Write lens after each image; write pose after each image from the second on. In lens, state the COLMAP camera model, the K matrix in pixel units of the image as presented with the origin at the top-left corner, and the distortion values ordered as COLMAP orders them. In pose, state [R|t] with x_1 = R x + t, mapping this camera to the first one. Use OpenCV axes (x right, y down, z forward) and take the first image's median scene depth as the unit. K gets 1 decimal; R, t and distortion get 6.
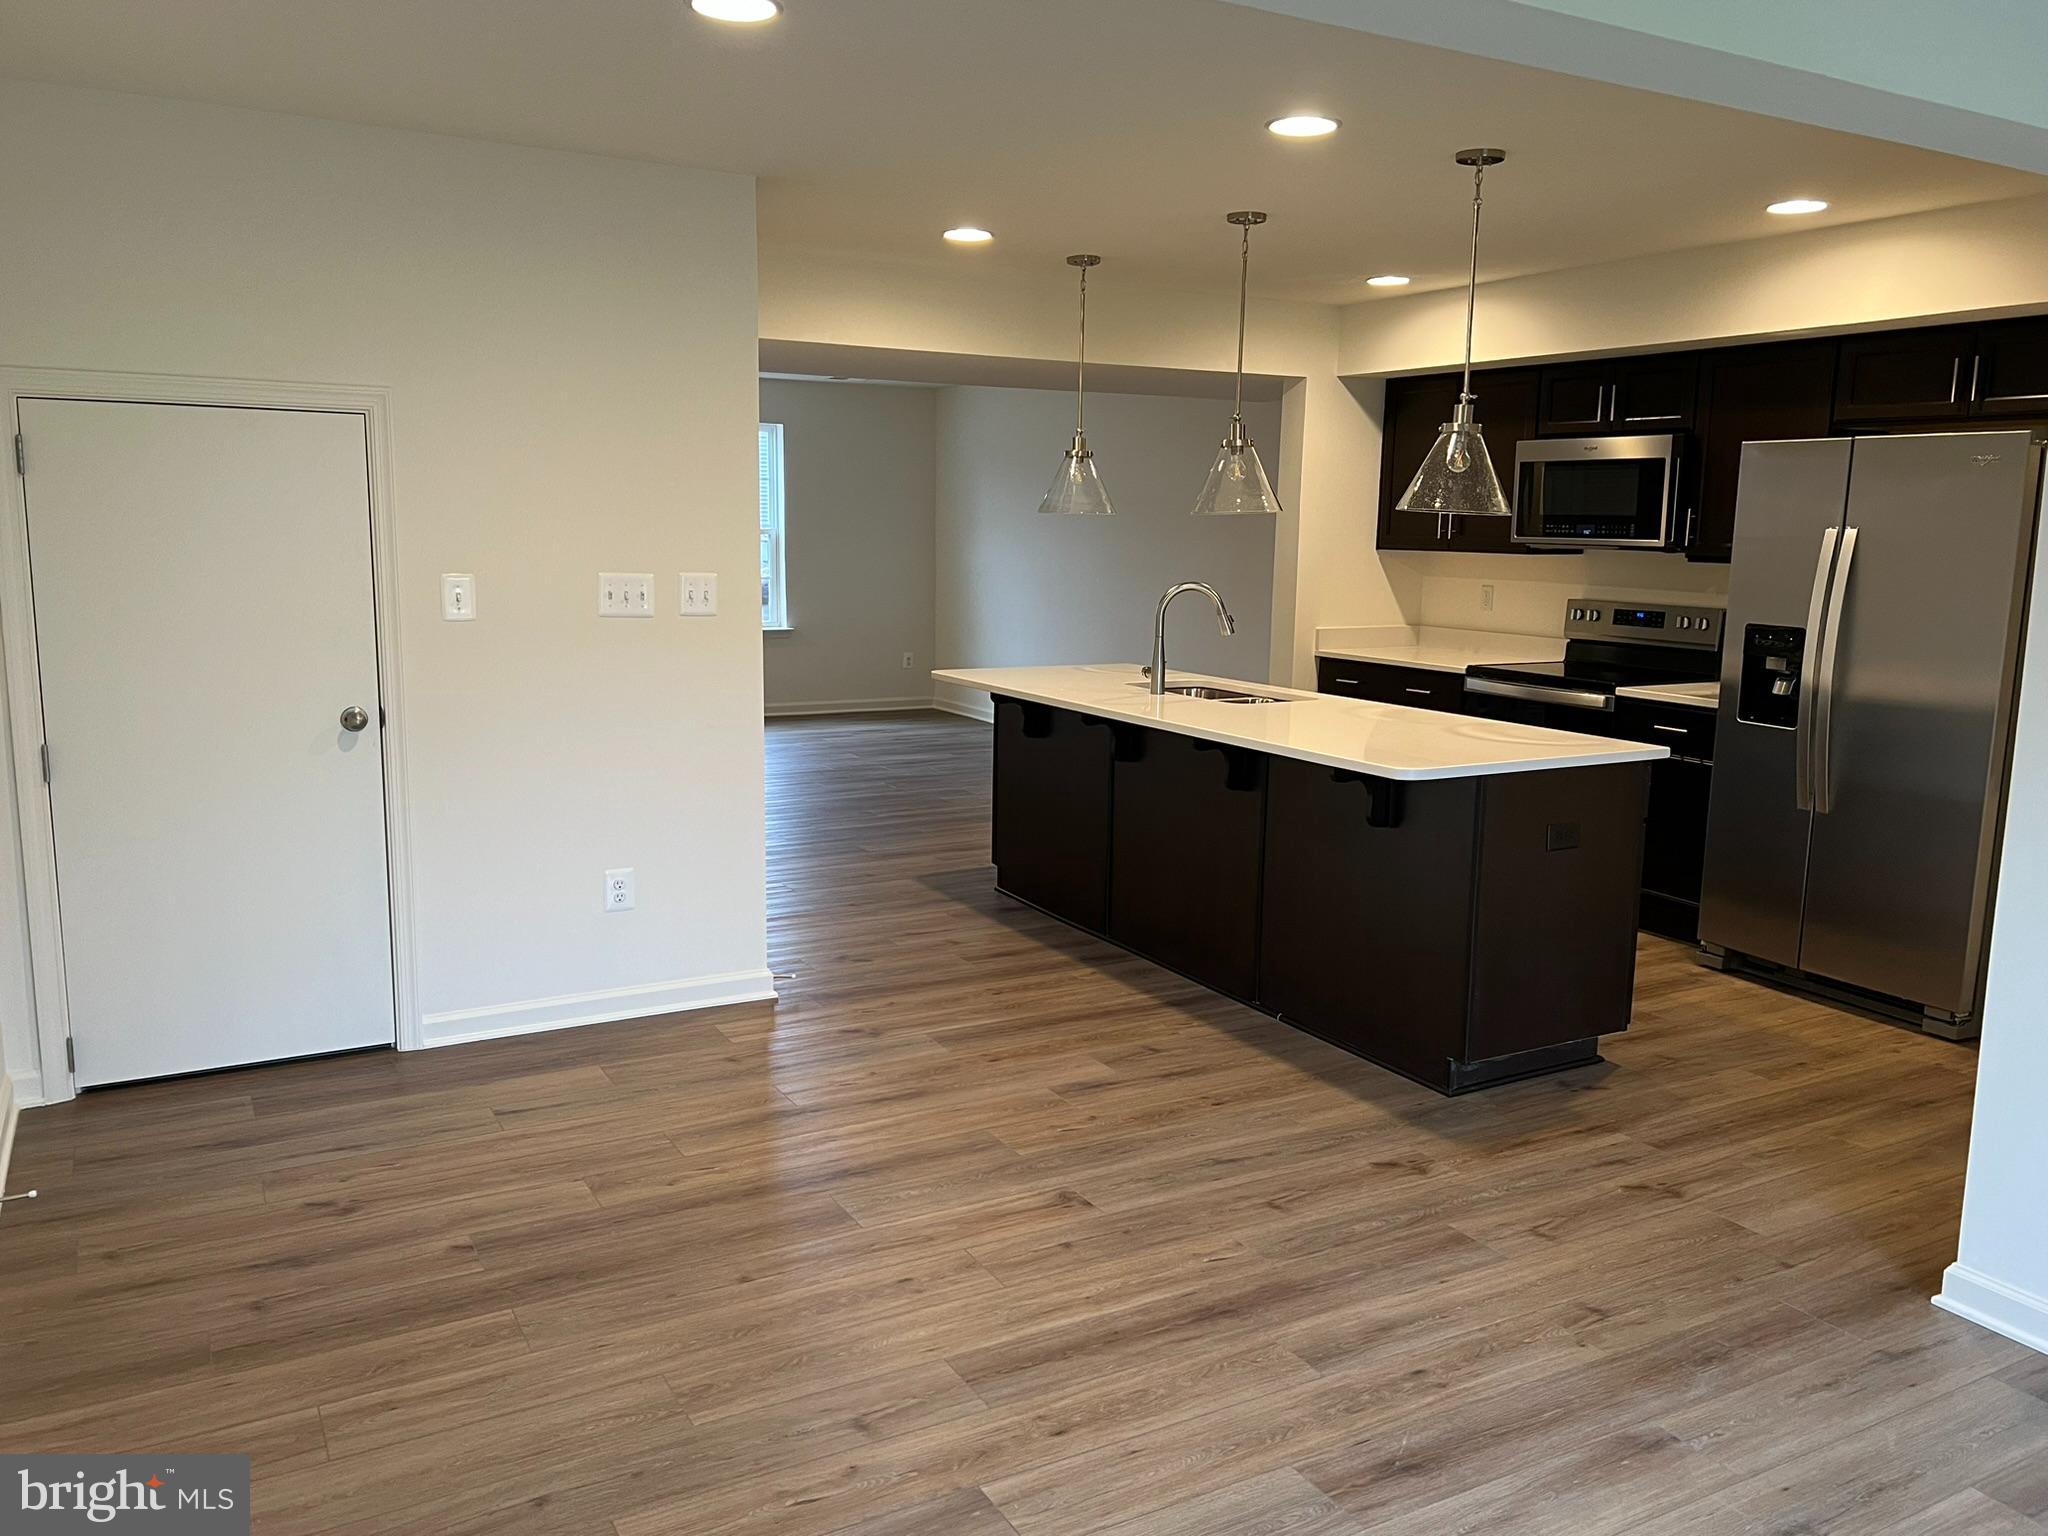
lens RADIAL K [[1546.1, 0, 994.3], [0, 1546.1, 773.8], [0, 0, 1]] dist [0.060302, -0.104113]
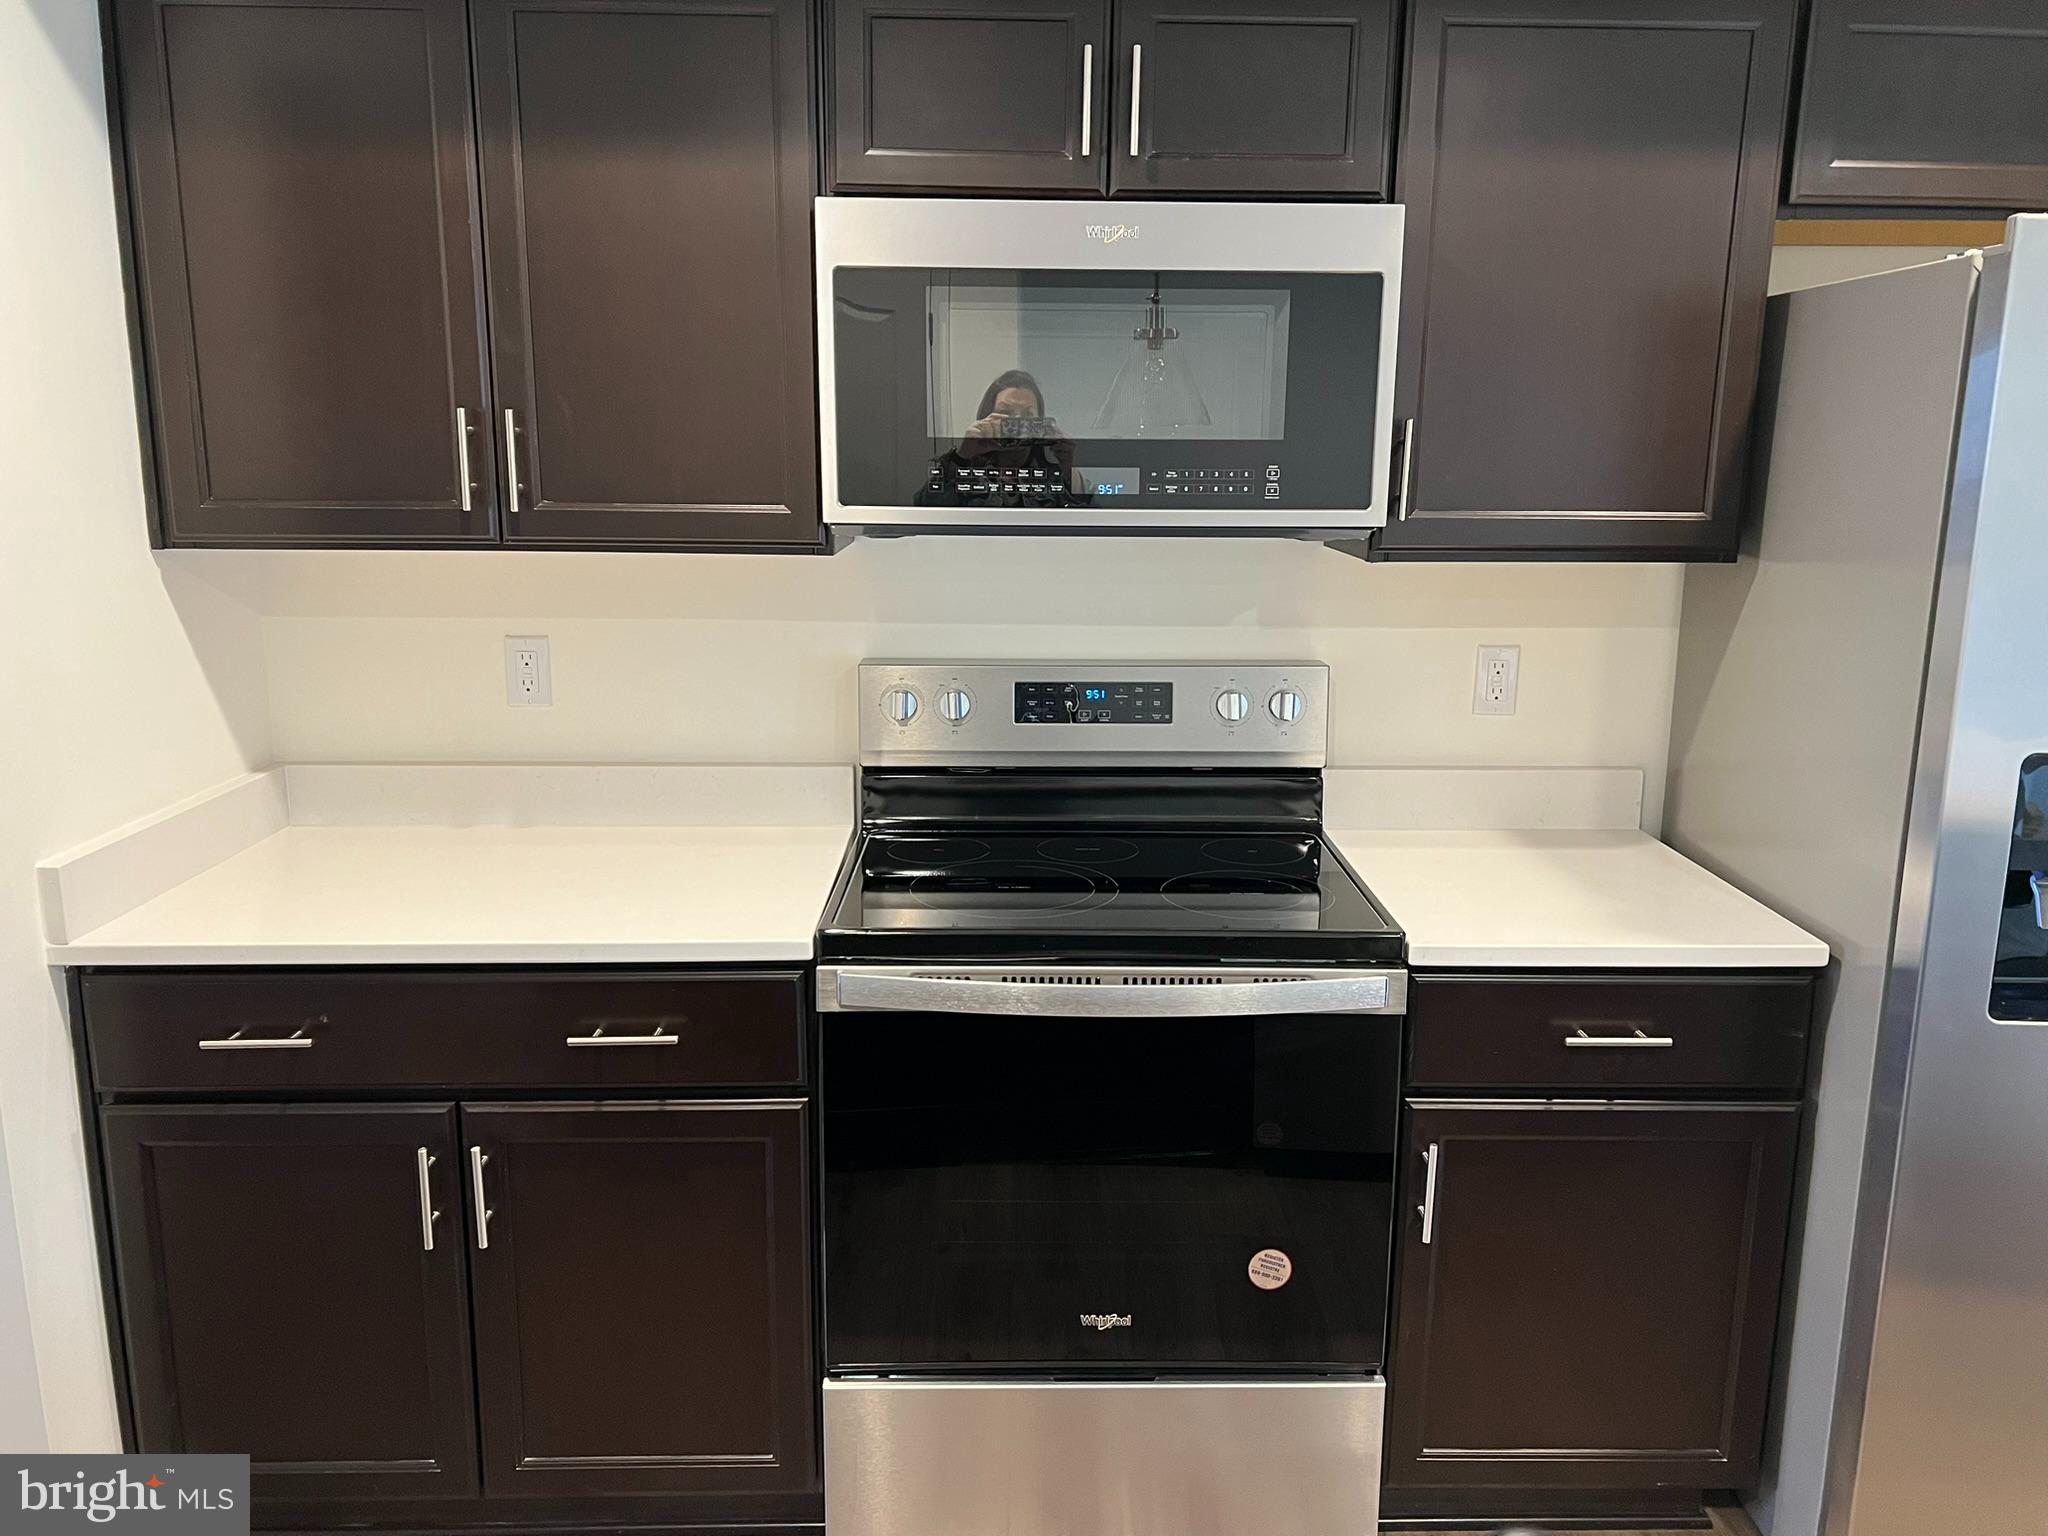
lens RADIAL K [[1555.3, 0, 1049.6], [0, 1555.3, 762.4], [0, 0, 1]] dist [0.080027, -0.093888]
pose [[0.445547, -0.188328, 0.875226, 0.080335], [0.144400, 0.979940, 0.137352, -0.182354], [-0.883537, 0.065186, 0.463804, 1.075205]]
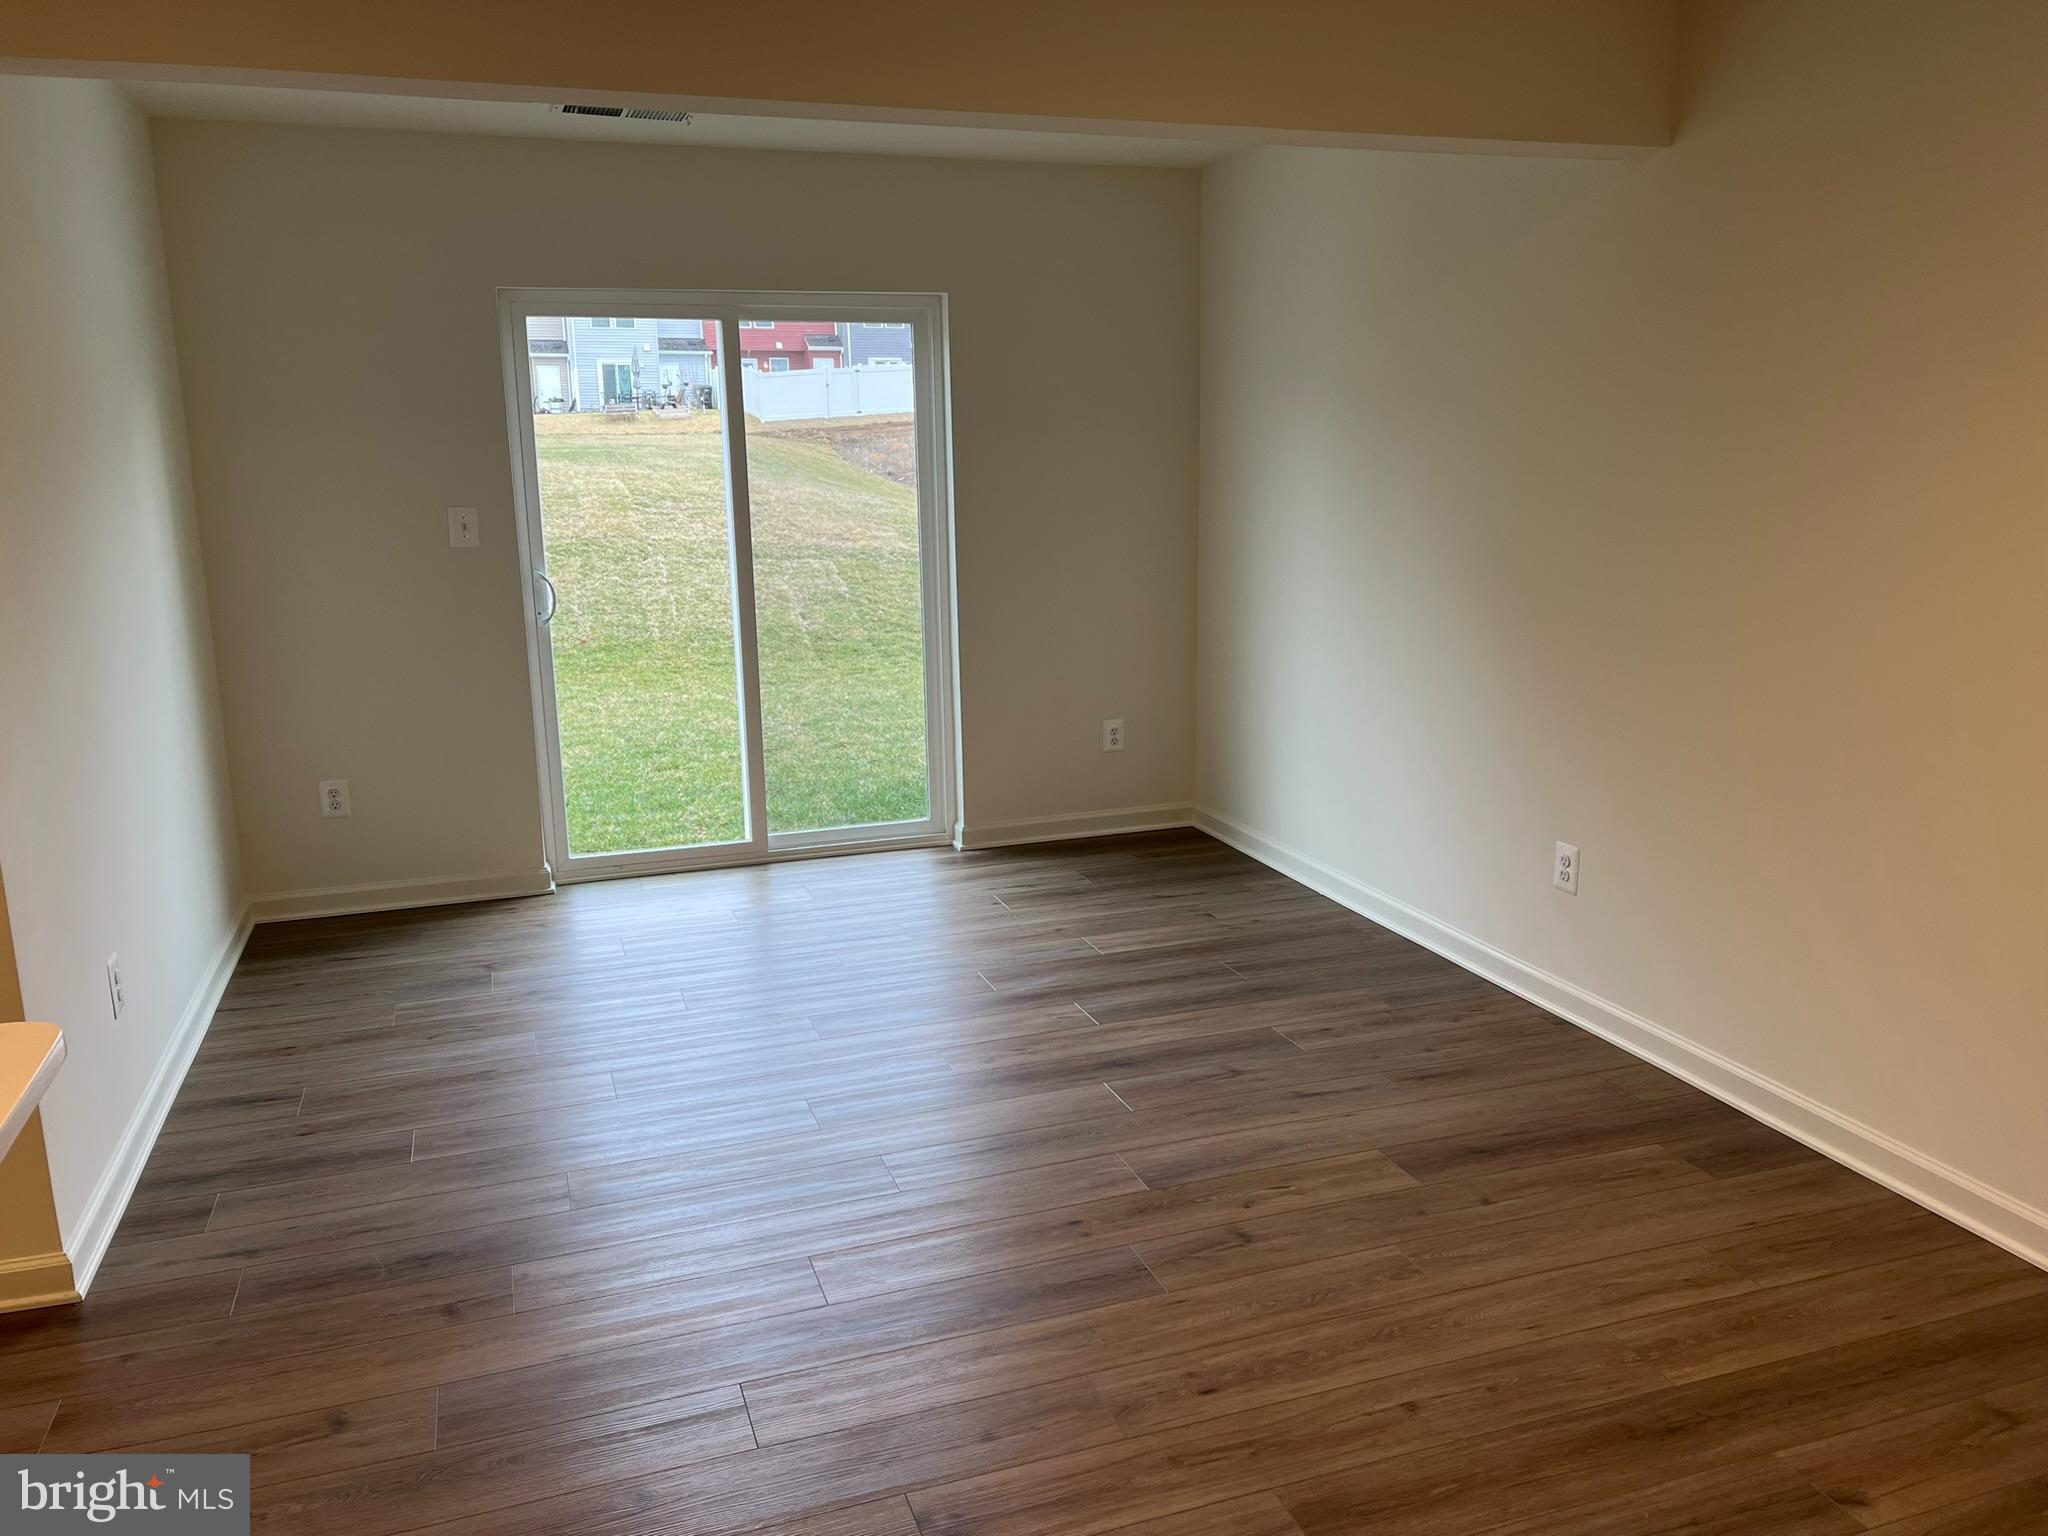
lens RADIAL K [[1555.6, 0, 1056.9], [0, 1555.6, 776.4], [0, 0, 1]] dist [0.056416, -0.065906]
pose [[-0.989607, -0.031393, 0.140332, -0.053016], [0.022125, 0.931020, 0.364297, -0.170748], [-0.142088, 0.363616, -0.920649, 1.039686]]
